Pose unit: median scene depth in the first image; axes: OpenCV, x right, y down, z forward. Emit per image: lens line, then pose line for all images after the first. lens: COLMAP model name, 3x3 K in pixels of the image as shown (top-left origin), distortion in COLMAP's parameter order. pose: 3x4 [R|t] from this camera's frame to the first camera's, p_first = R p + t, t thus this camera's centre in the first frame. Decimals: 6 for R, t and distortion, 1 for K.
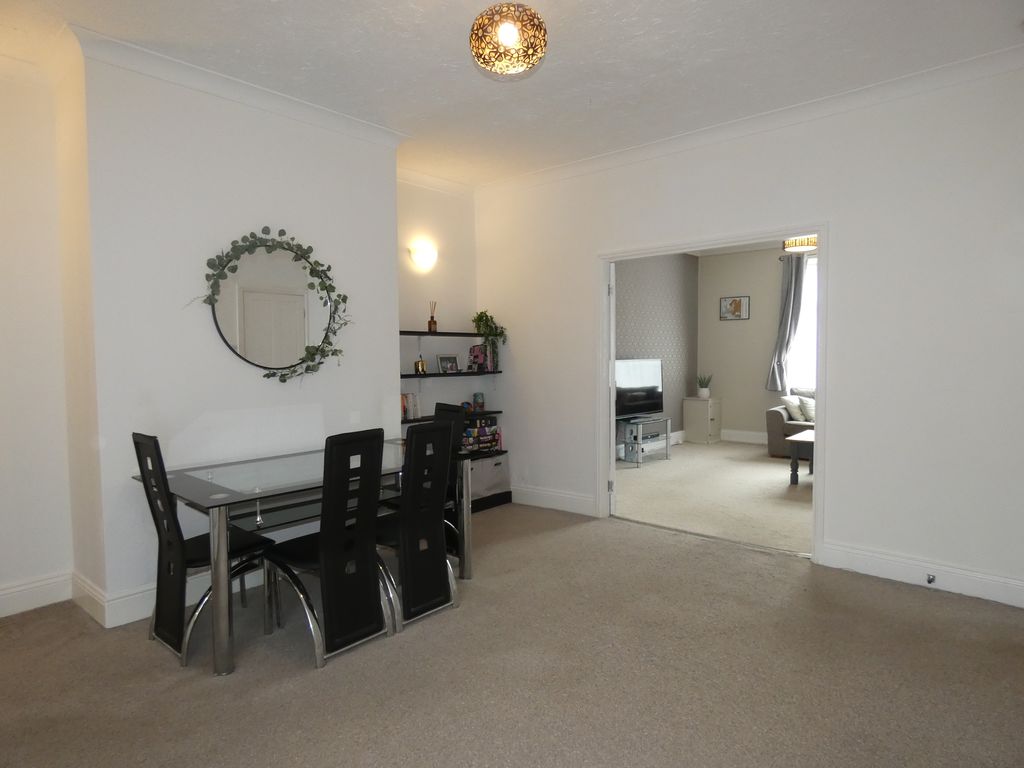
lens RADIAL K [[618.9, 0, 516.2], [0, 618.9, 379.8], [0, 0, 1]] dist [-0.007646, 0.000398]
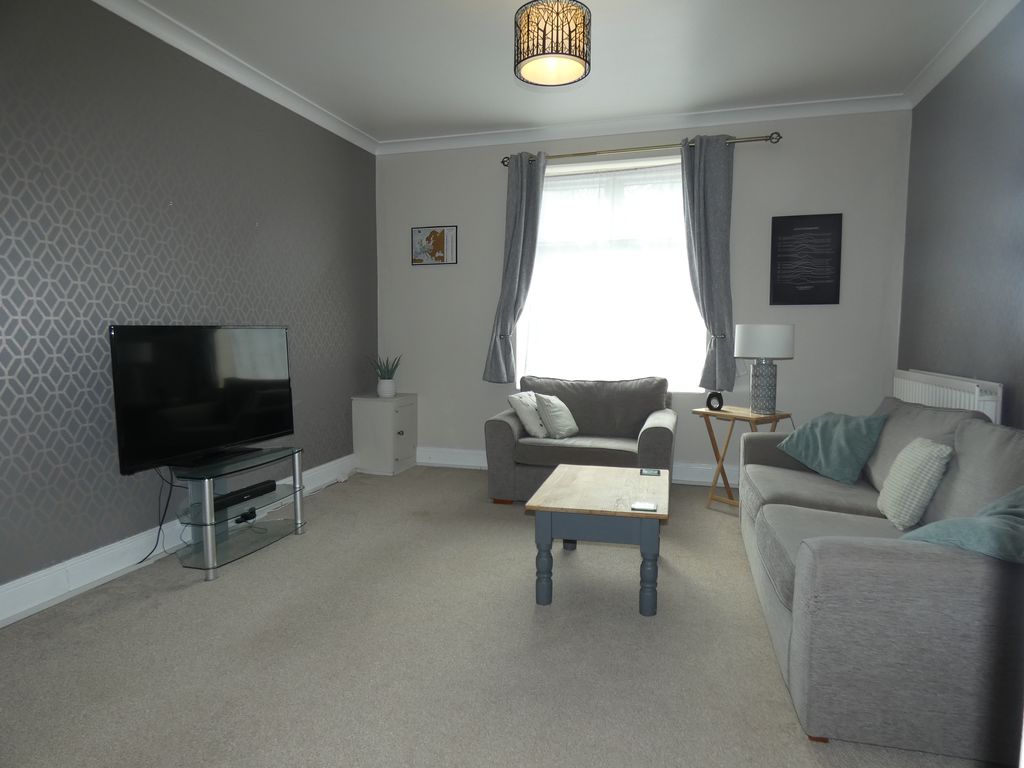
lens RADIAL K [[618.9, 0, 510.0], [0, 618.9, 382.4], [0, 0, 1]] dist [-0.007646, 0.000398]
pose [[0.914558, -0.028492, 0.403451, 0.177441], [0.010872, 0.998887, 0.045897, -0.009867], [-0.404310, -0.037589, 0.913849, 0.423606]]
